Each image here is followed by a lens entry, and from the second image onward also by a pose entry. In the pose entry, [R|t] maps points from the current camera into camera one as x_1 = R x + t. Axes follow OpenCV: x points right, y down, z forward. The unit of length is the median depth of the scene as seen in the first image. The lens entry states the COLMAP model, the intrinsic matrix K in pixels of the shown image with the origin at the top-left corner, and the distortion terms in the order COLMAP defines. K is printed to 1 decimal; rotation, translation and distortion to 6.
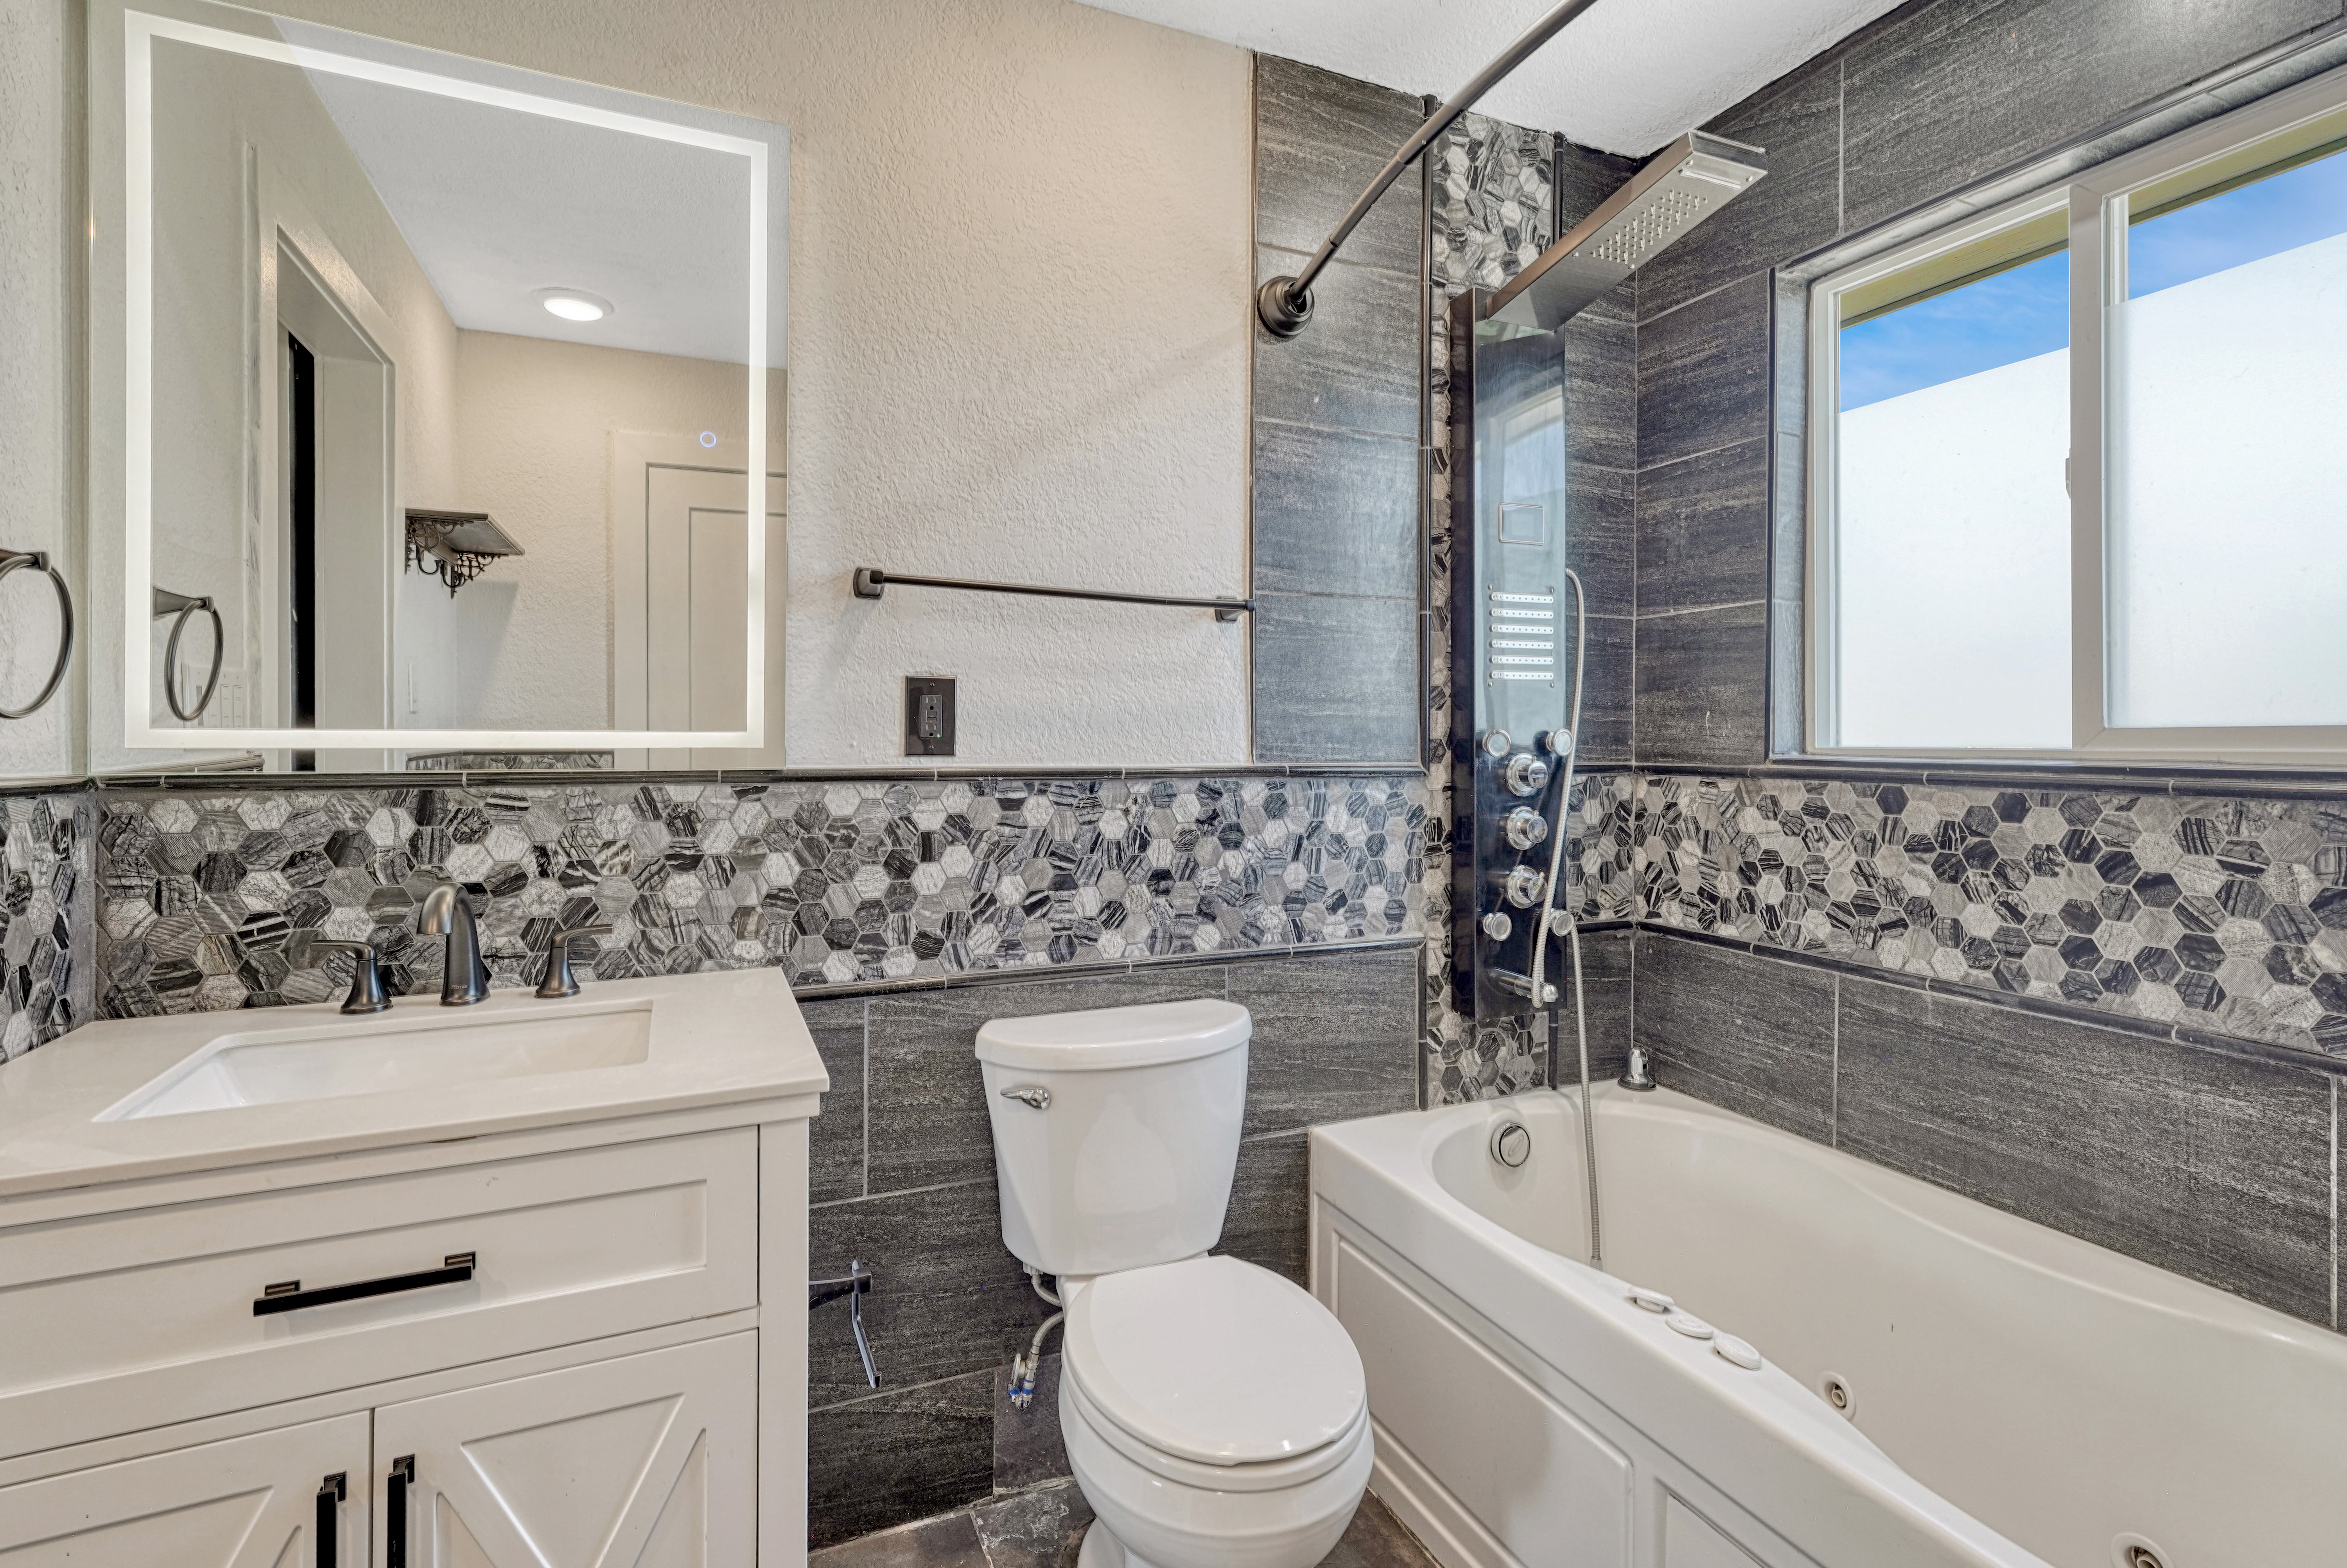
lens RADIAL K [[1090.1, 0, 1174.7], [0, 1090.1, 714.0], [0, 0, 1]] dist [0.002238, 0.000025]
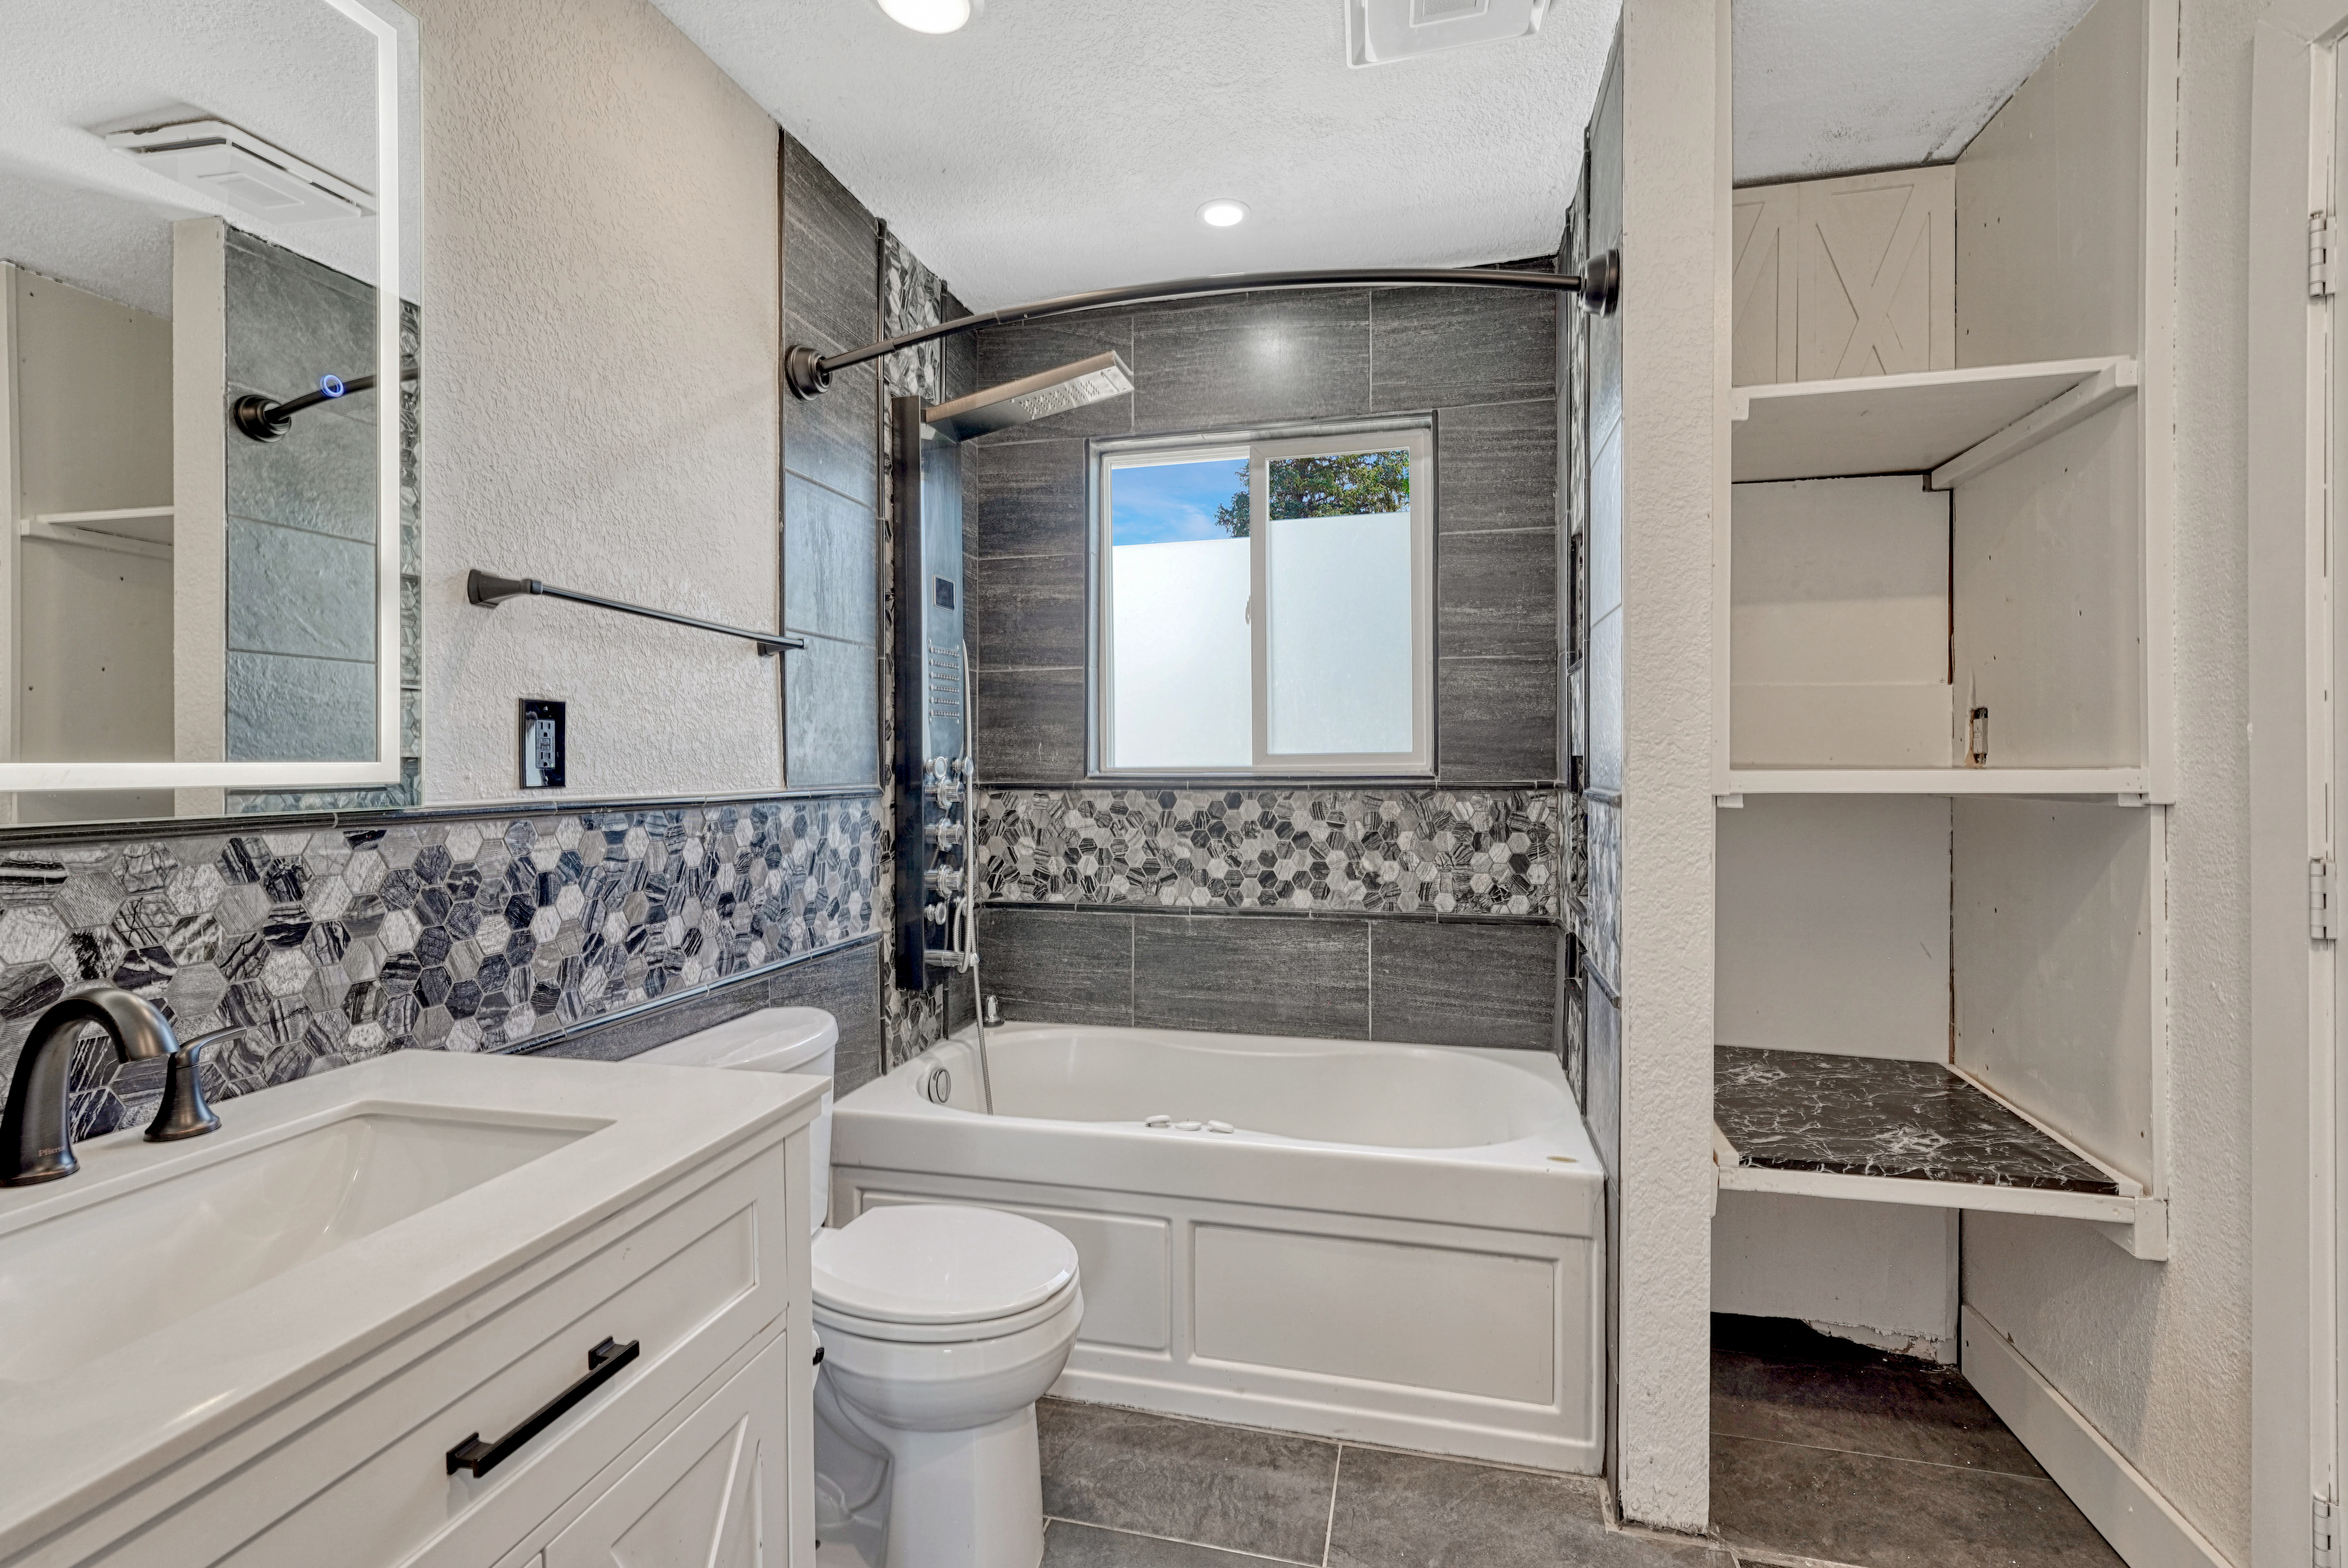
lens RADIAL K [[1056.3, 0, 1170.9], [0, 1056.3, 757.3], [0, 0, 1]] dist [0.000671, 0.000109]
pose [[0.607758, -0.003879, 0.794113, -0.567560], [-0.008199, 0.999904, 0.011160, -0.000800], [-0.794080, -0.013294, 0.607668, 0.058118]]
